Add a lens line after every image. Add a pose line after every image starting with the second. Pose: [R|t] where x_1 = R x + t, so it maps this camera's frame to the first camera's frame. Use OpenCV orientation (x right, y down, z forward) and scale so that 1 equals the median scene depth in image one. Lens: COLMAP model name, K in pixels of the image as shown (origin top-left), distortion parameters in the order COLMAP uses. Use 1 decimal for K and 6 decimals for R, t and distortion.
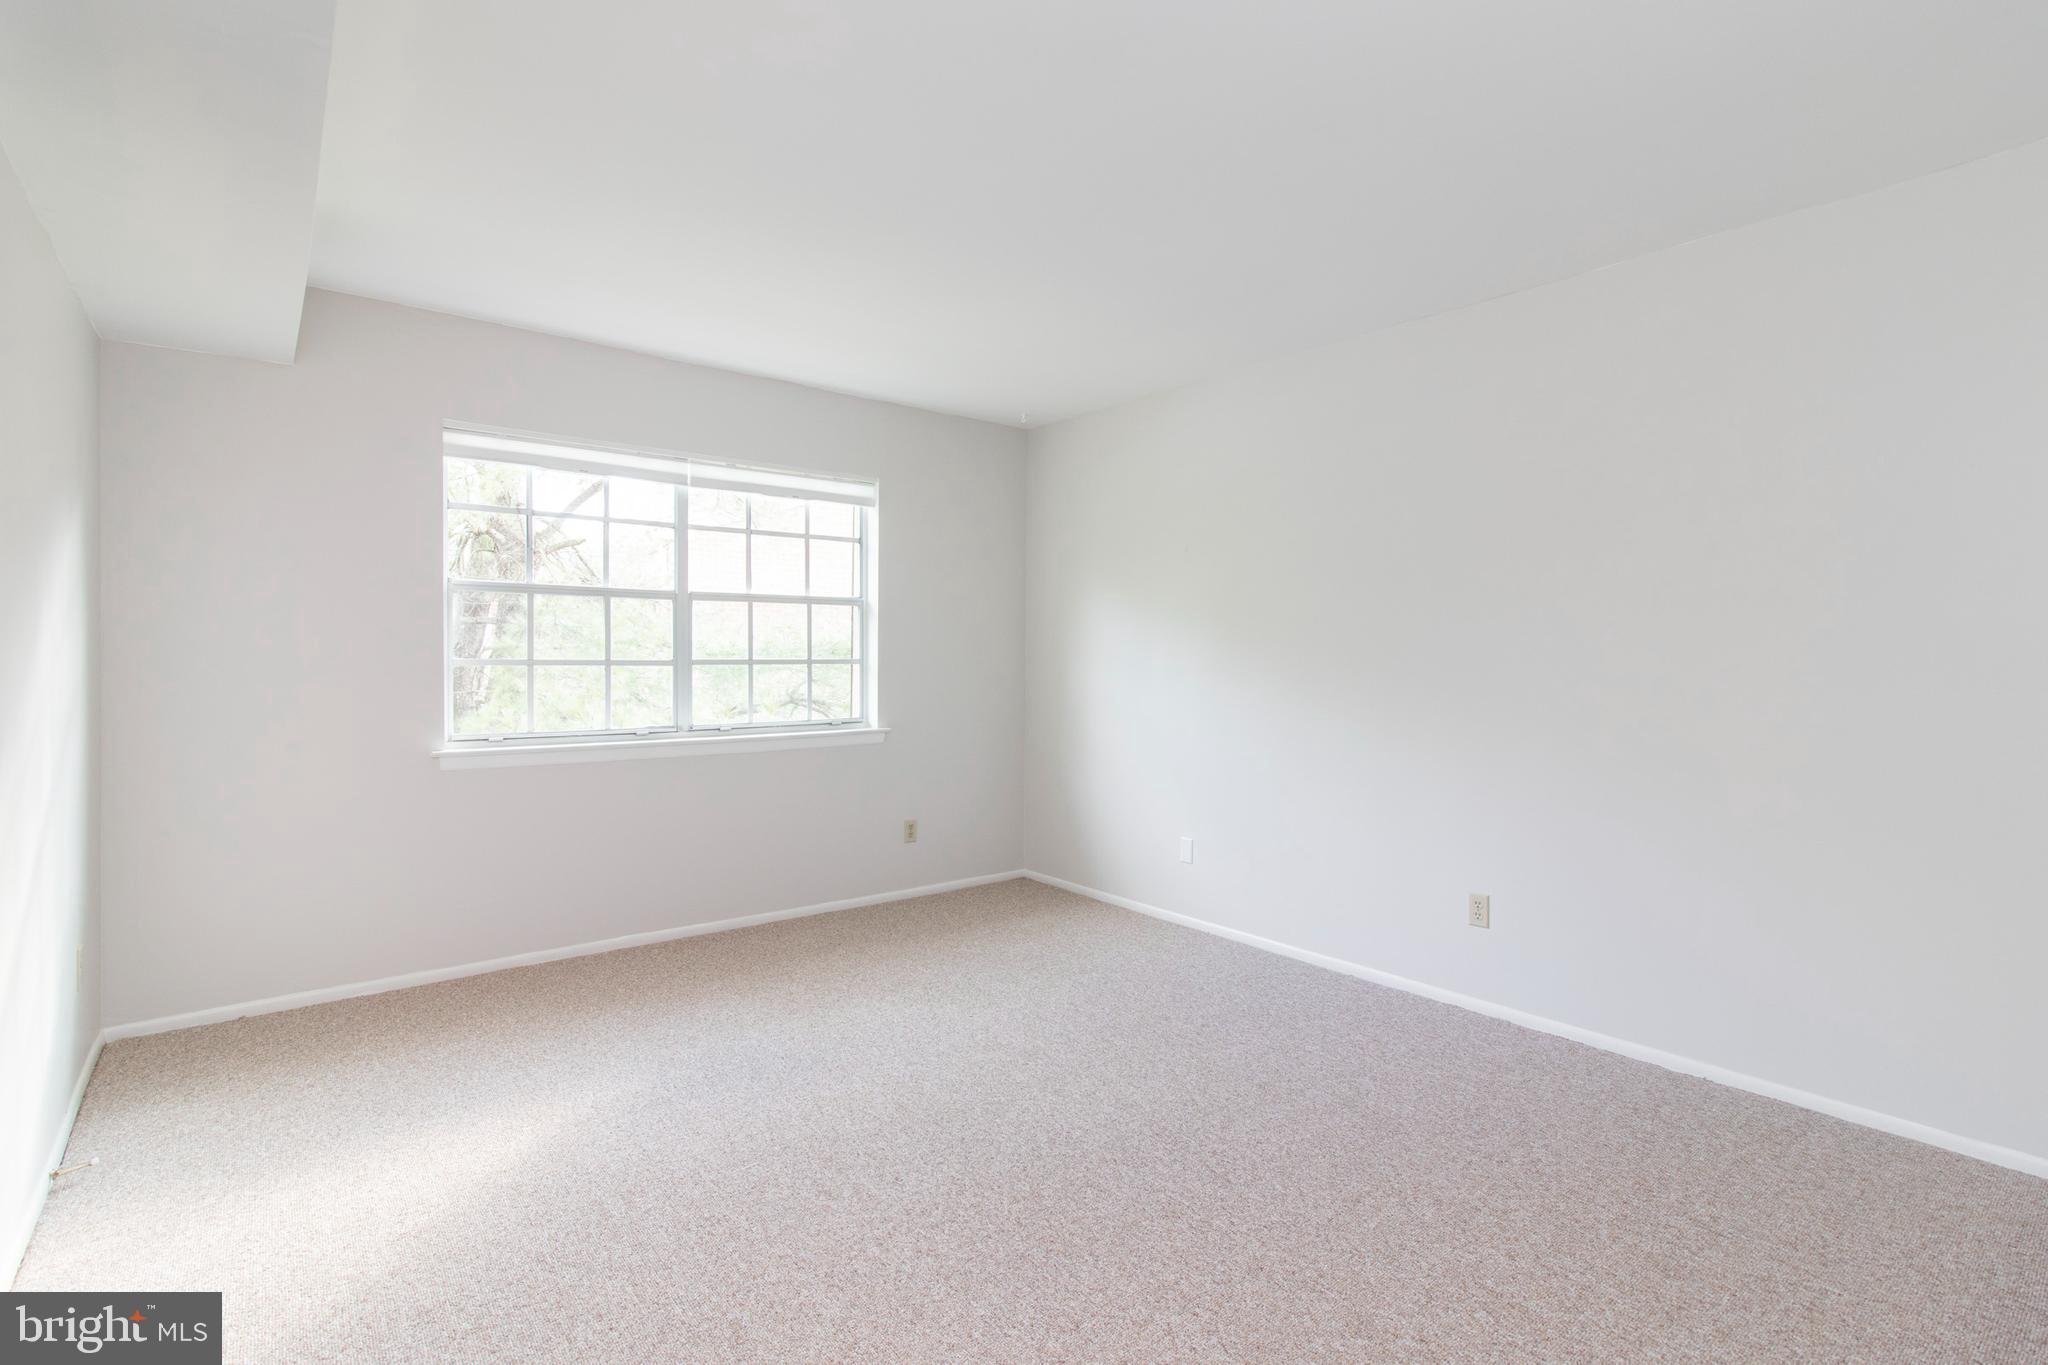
lens RADIAL K [[955.7, 0, 1027.3], [0, 955.7, 658.6], [0, 0, 1]] dist [0.004164, 0.000294]
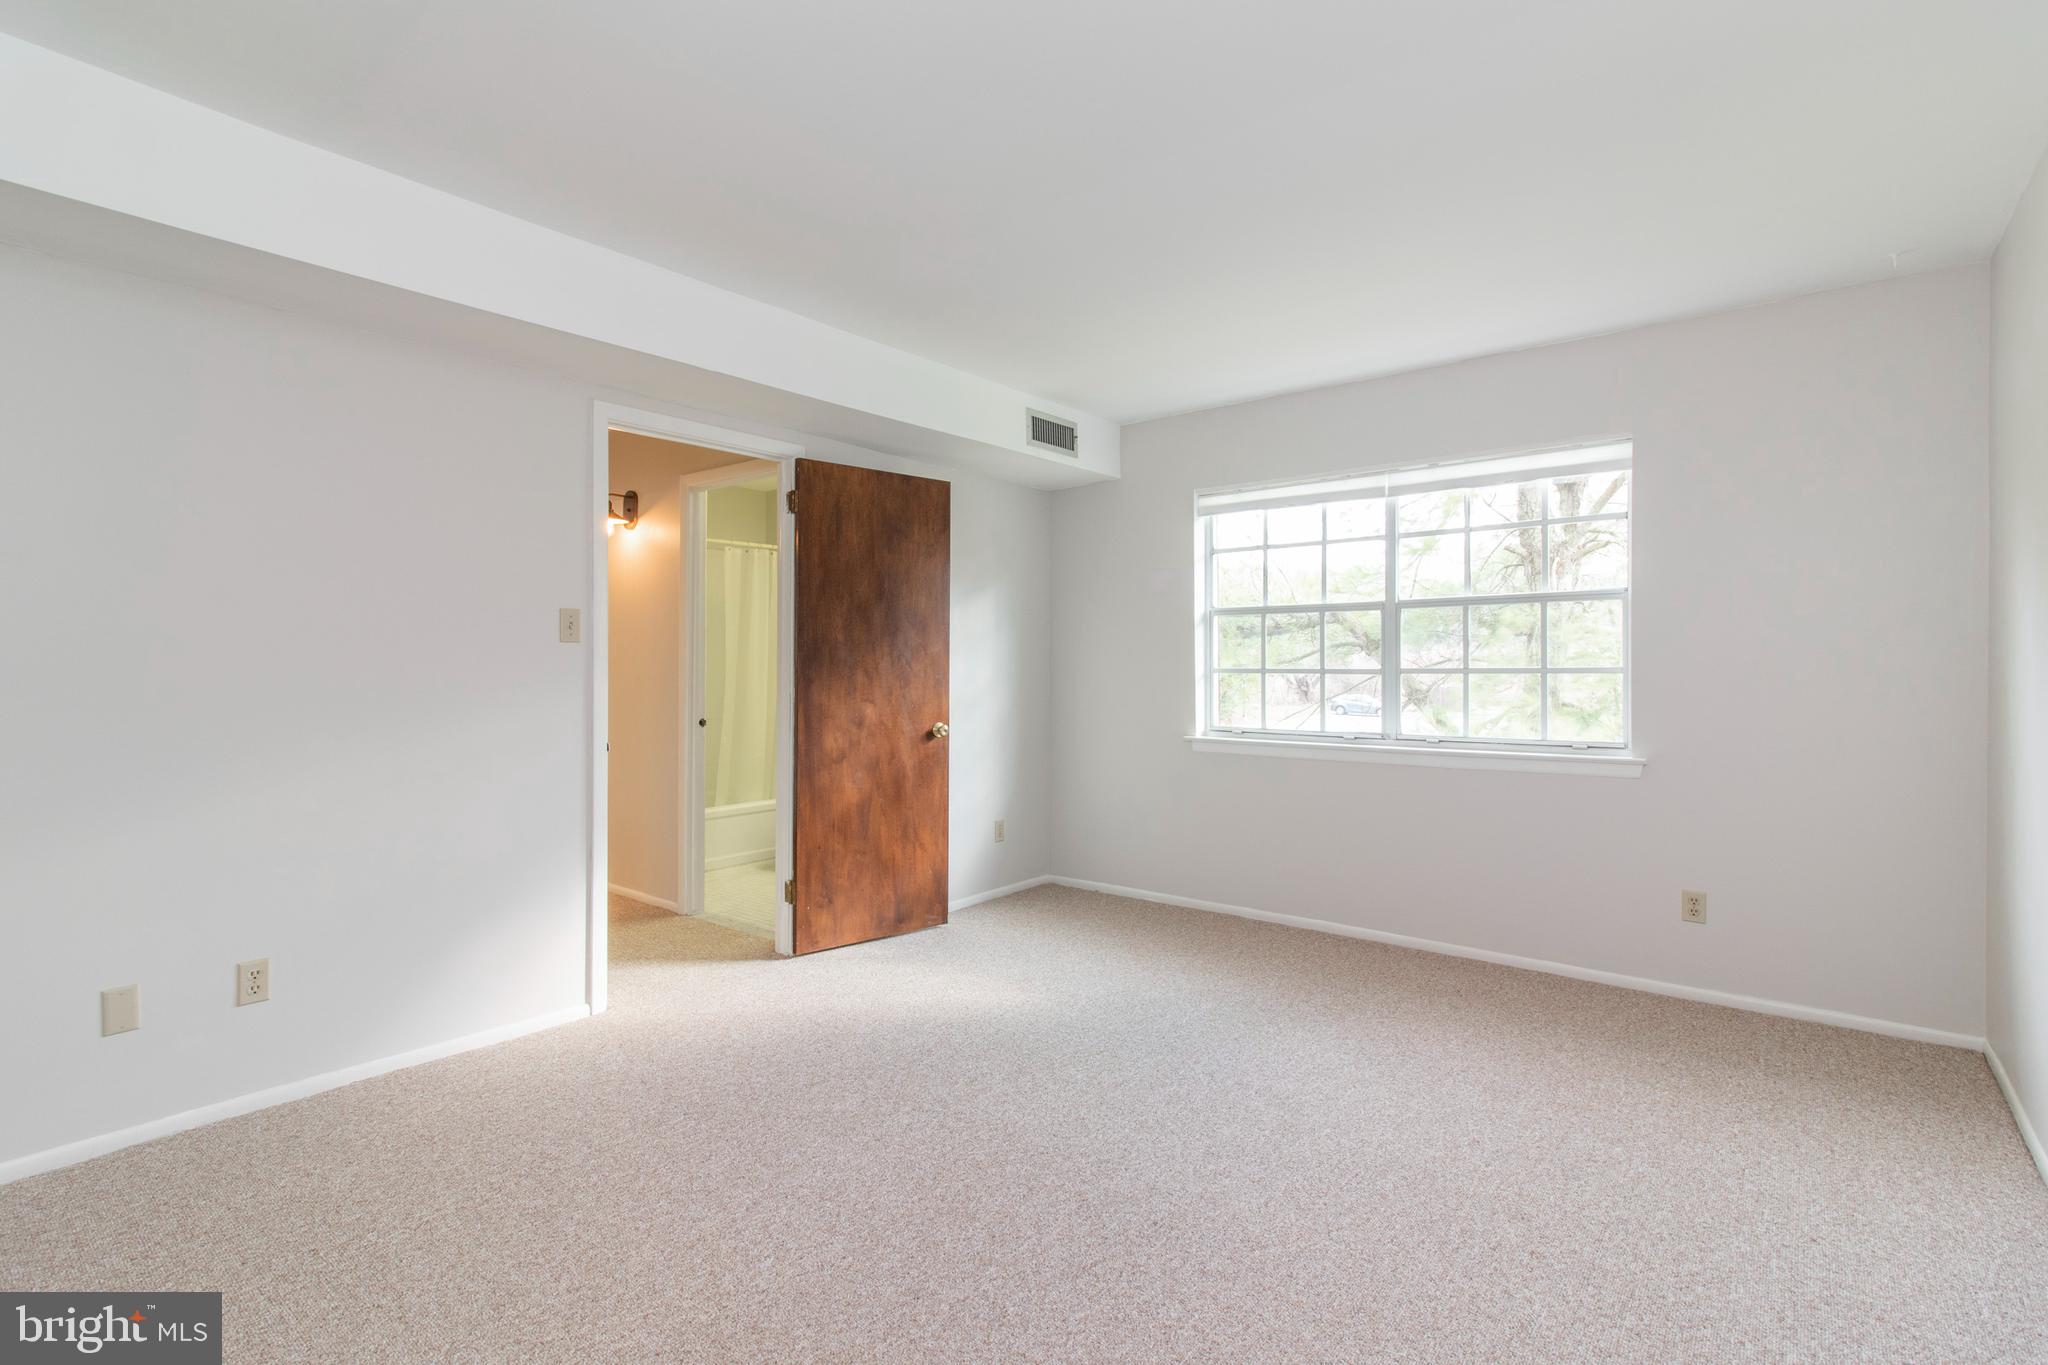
lens RADIAL K [[963.1, 0, 1023.0], [0, 963.1, 666.6], [0, 0, 1]] dist [0.002040, -0.000222]
pose [[0.207942, -0.001535, -0.978140, 0.560990], [0.001027, 0.999999, -0.001350, -0.000062], [0.978141, -0.000724, 0.207943, 0.412276]]
